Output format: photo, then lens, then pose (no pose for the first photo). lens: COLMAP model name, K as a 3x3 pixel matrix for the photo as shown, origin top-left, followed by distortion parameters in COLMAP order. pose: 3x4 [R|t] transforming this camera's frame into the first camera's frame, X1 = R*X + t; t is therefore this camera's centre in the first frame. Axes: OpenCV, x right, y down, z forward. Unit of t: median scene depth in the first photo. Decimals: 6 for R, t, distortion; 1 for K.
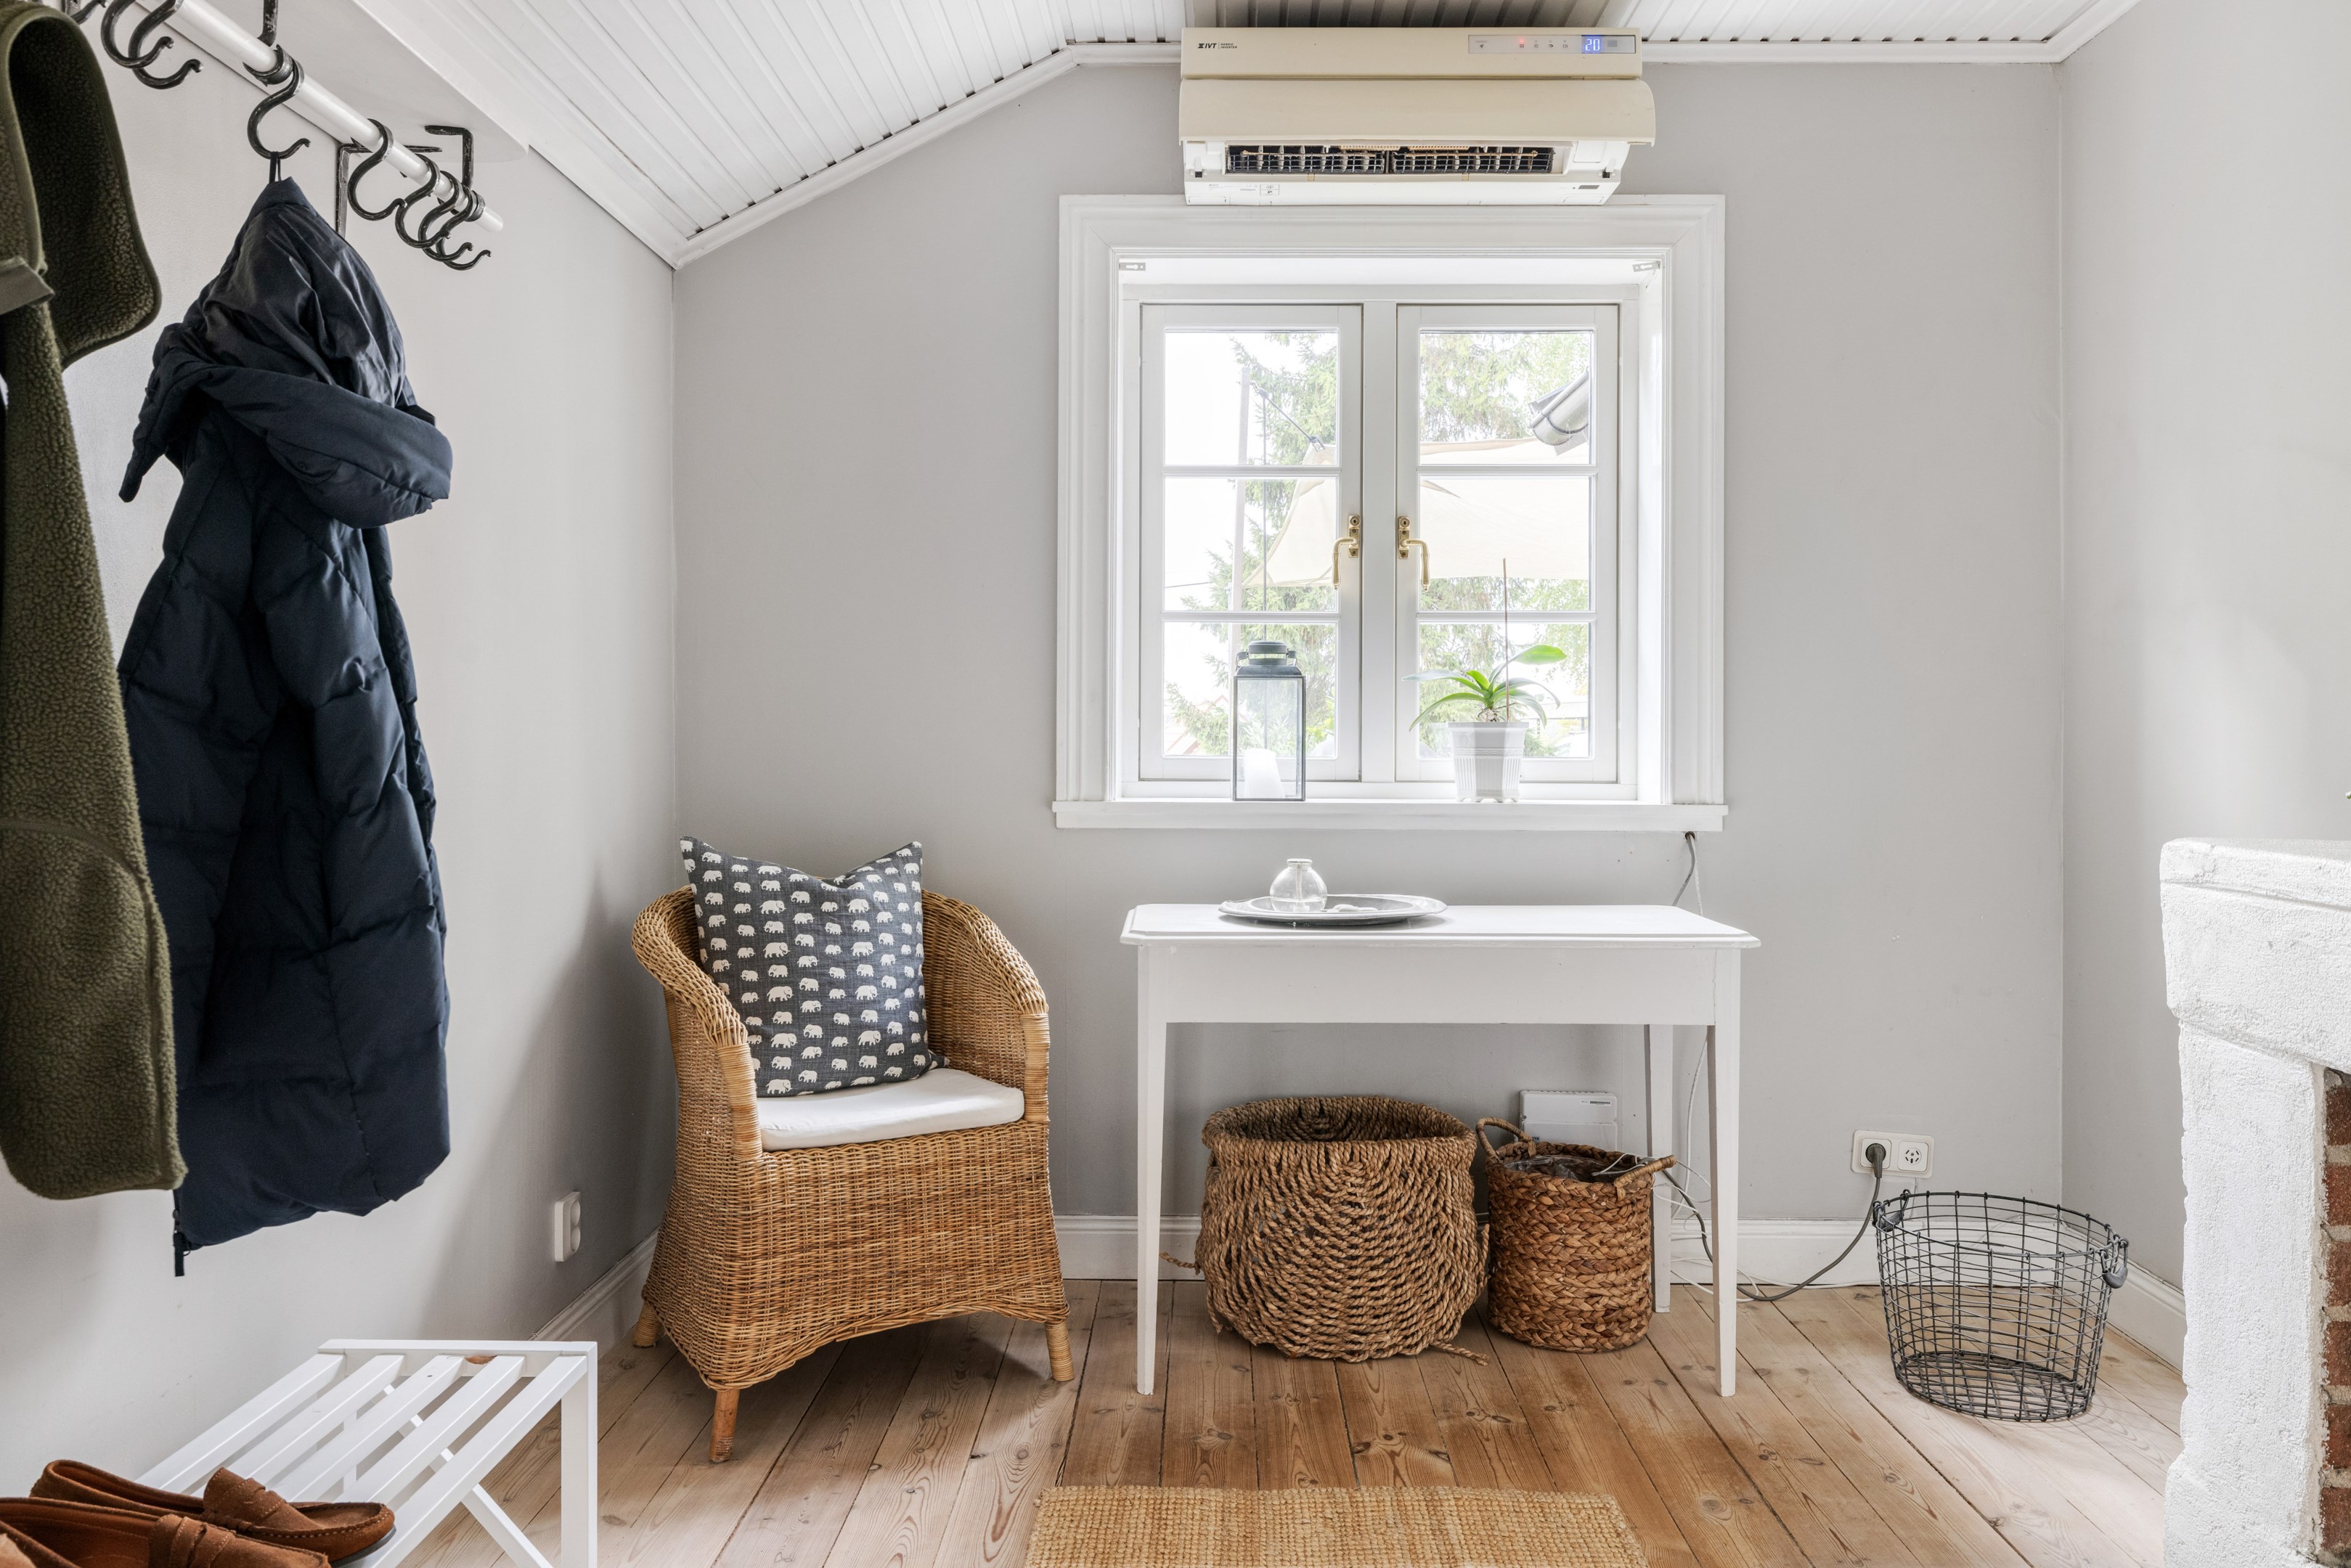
lens RADIAL K [[1711.2, 0, 1185.1], [0, 1711.2, 745.9], [0, 0, 1]] dist [-0.000946, 0.004033]
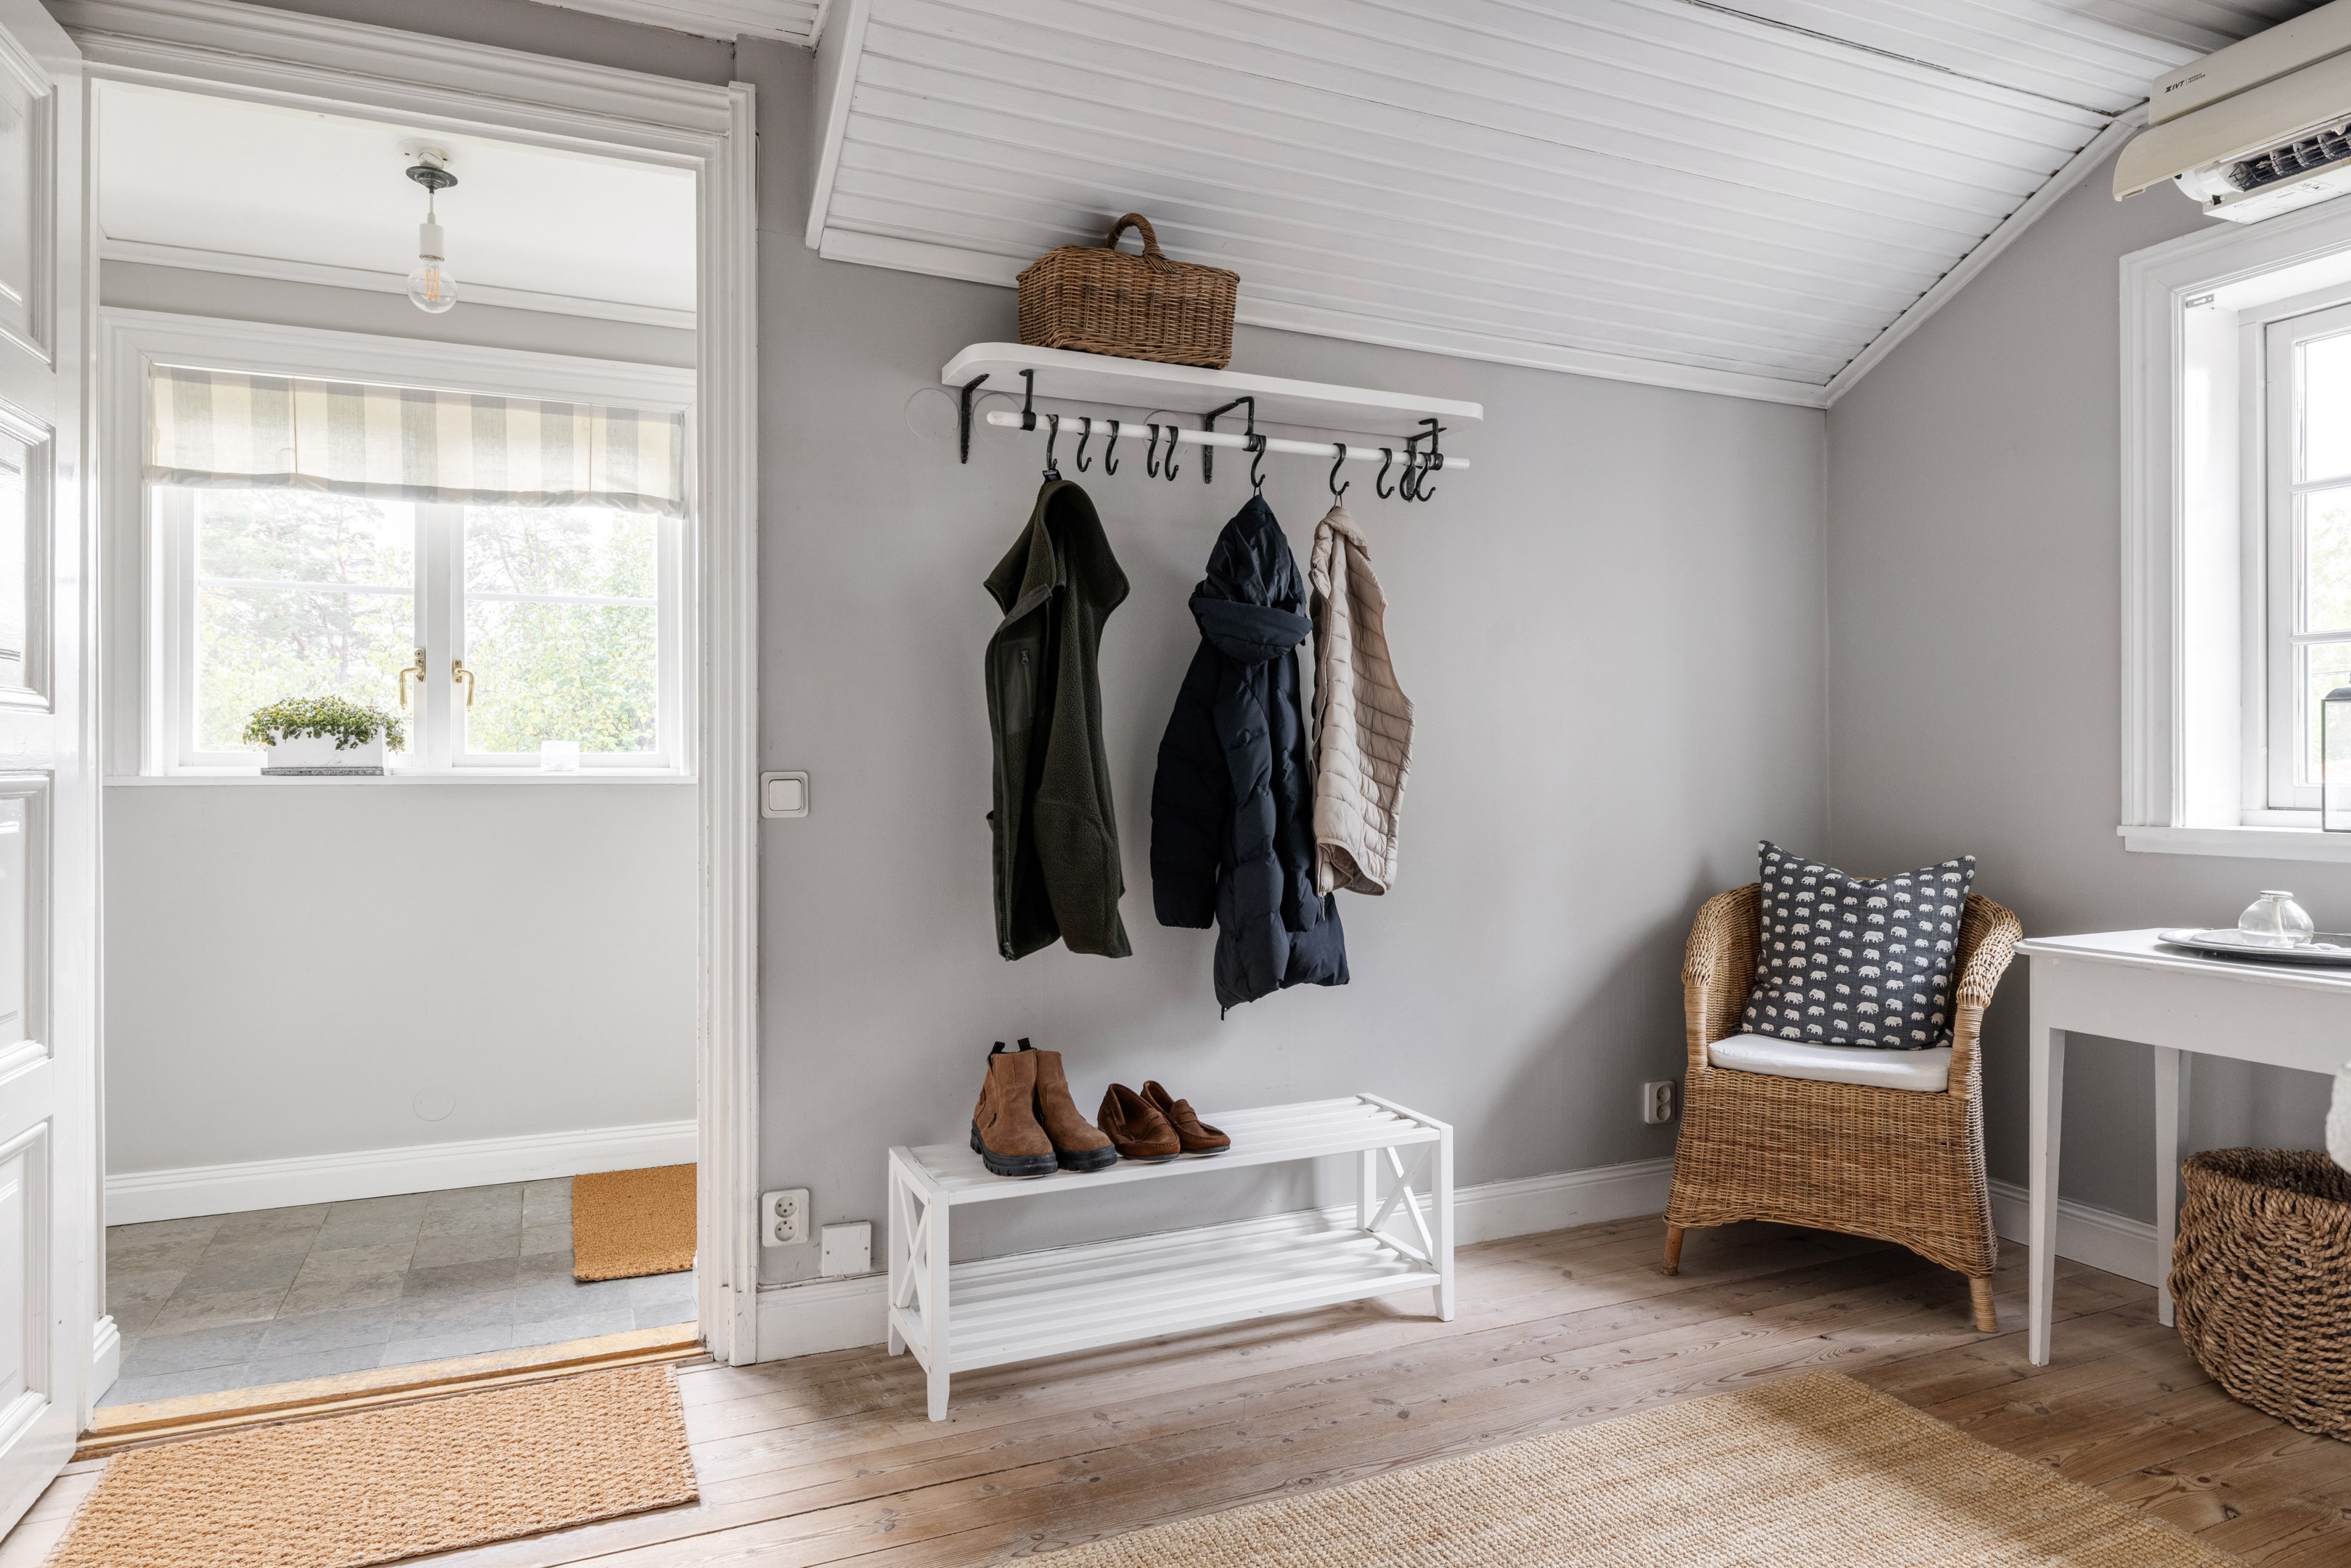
lens RADIAL K [[1420.2, 0, 1183.7], [0, 1420.2, 763.3], [0, 0, 1]] dist [0.009009, -0.002562]
pose [[0.426923, -0.006722, -0.904263, 0.542318], [-0.001957, 0.999963, -0.008357, 0.002386], [0.904286, 0.005338, 0.426894, 0.108552]]
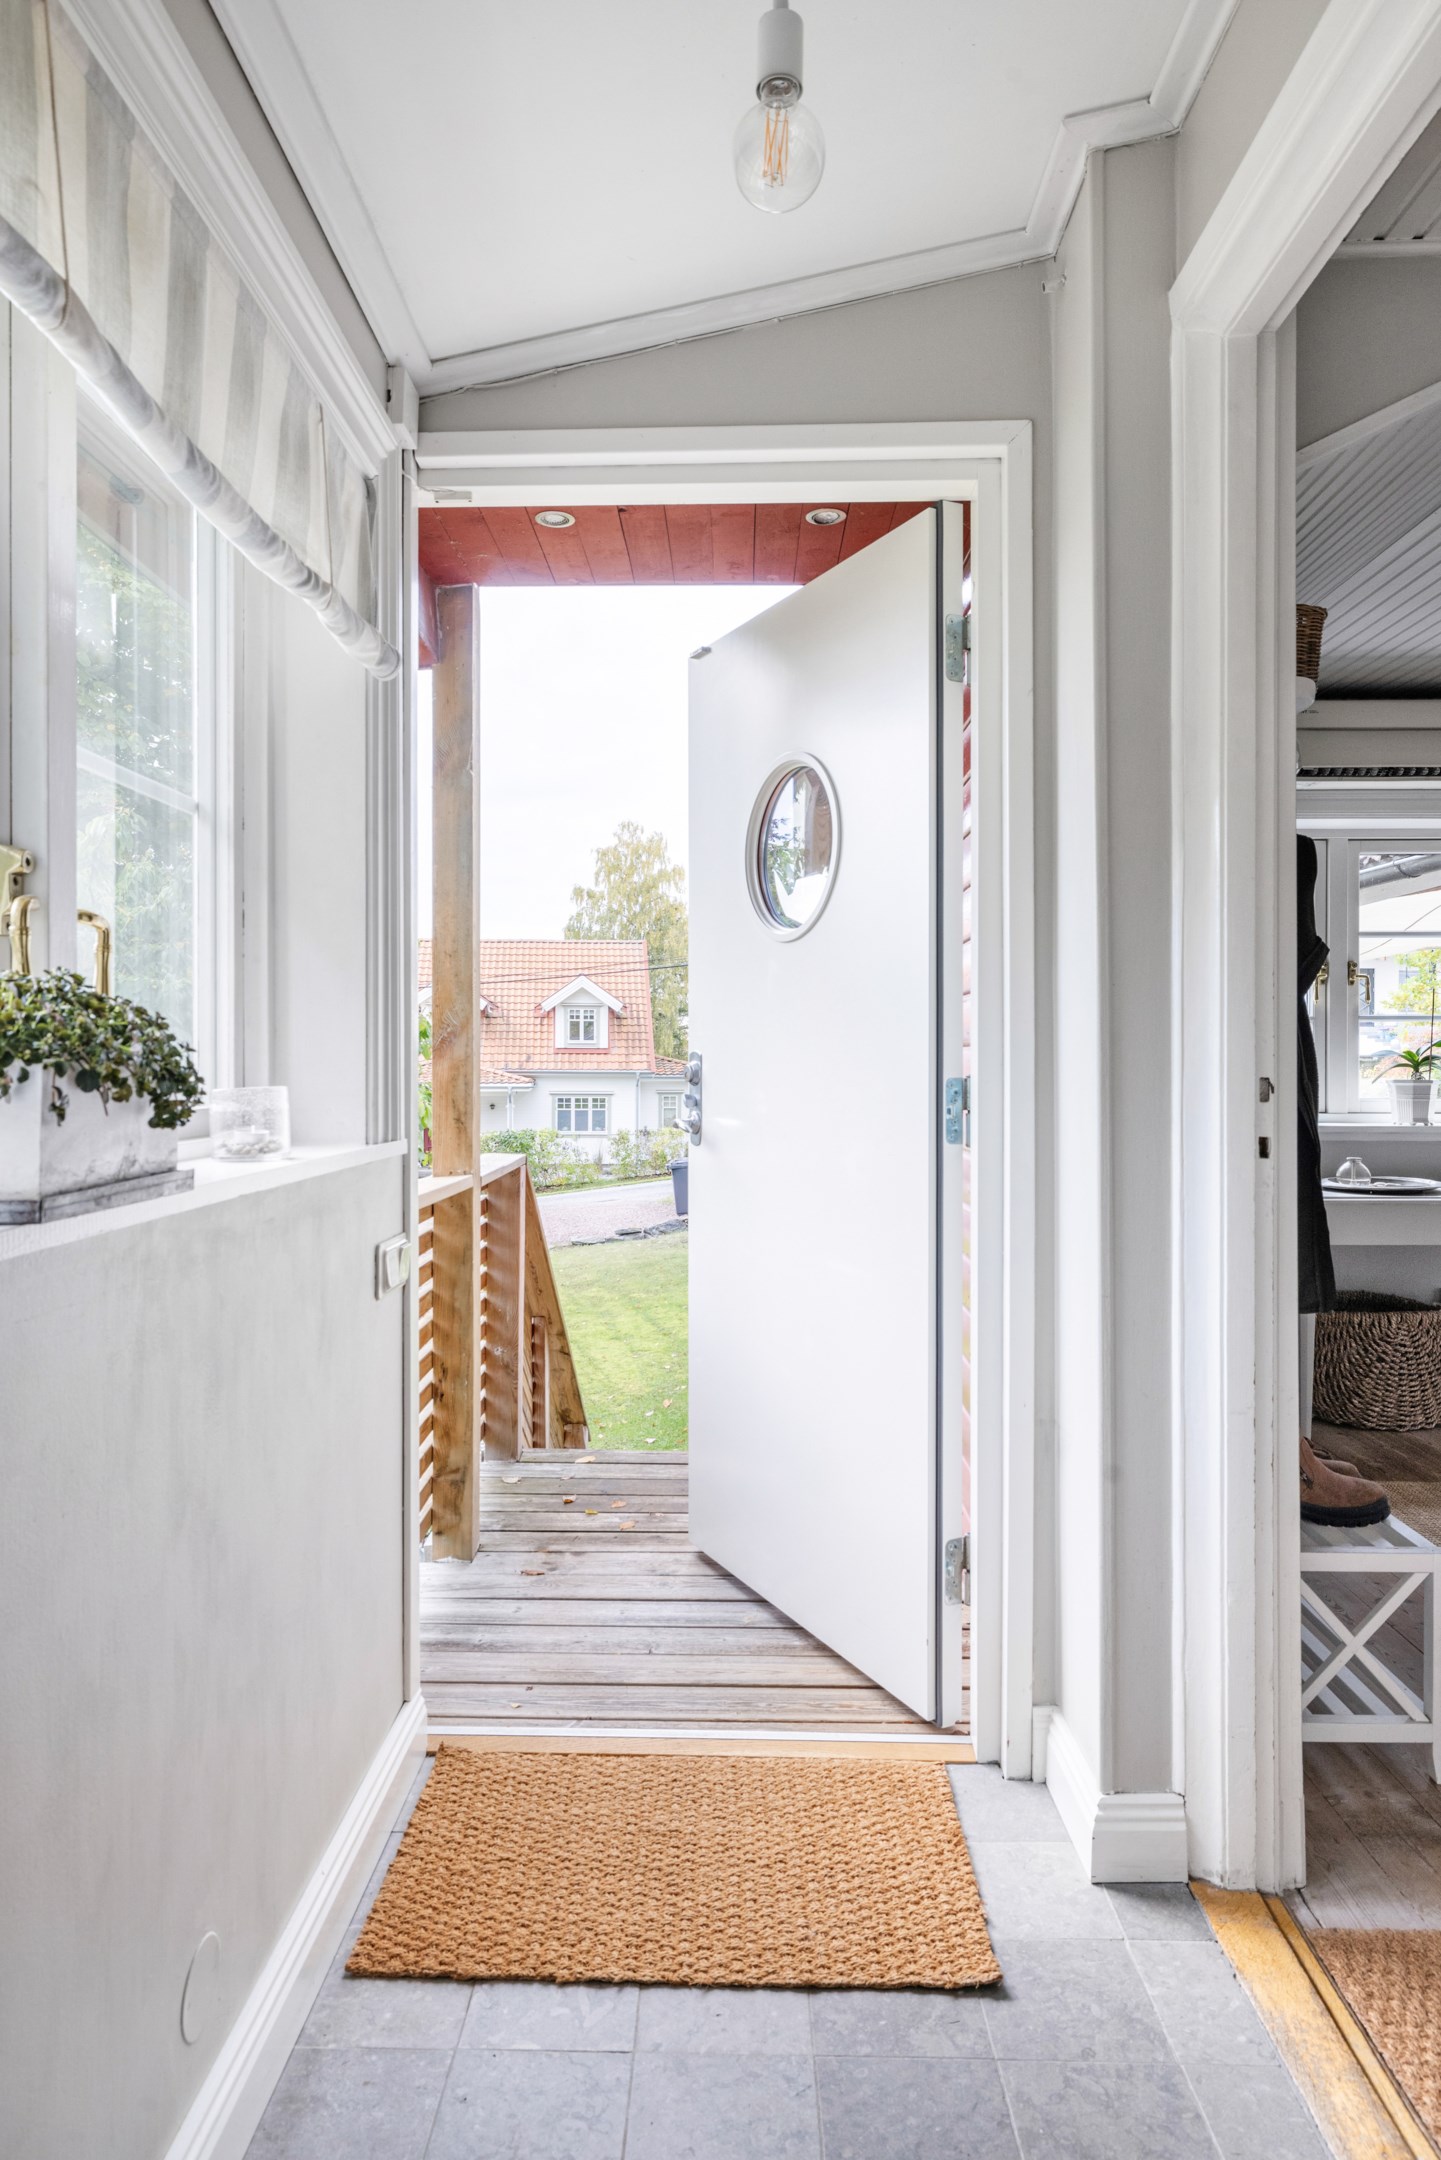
lens RADIAL K [[1305.0, 0, 711.4], [0, 1305.0, 1057.7], [0, 0, 1]] dist [0.009009, -0.002562]
pose [[0.999985, -0.001318, 0.005298, -0.644272], [0.001367, 0.999956, -0.009228, -0.029135], [-0.005286, 0.009235, 0.999943, -0.402433]]
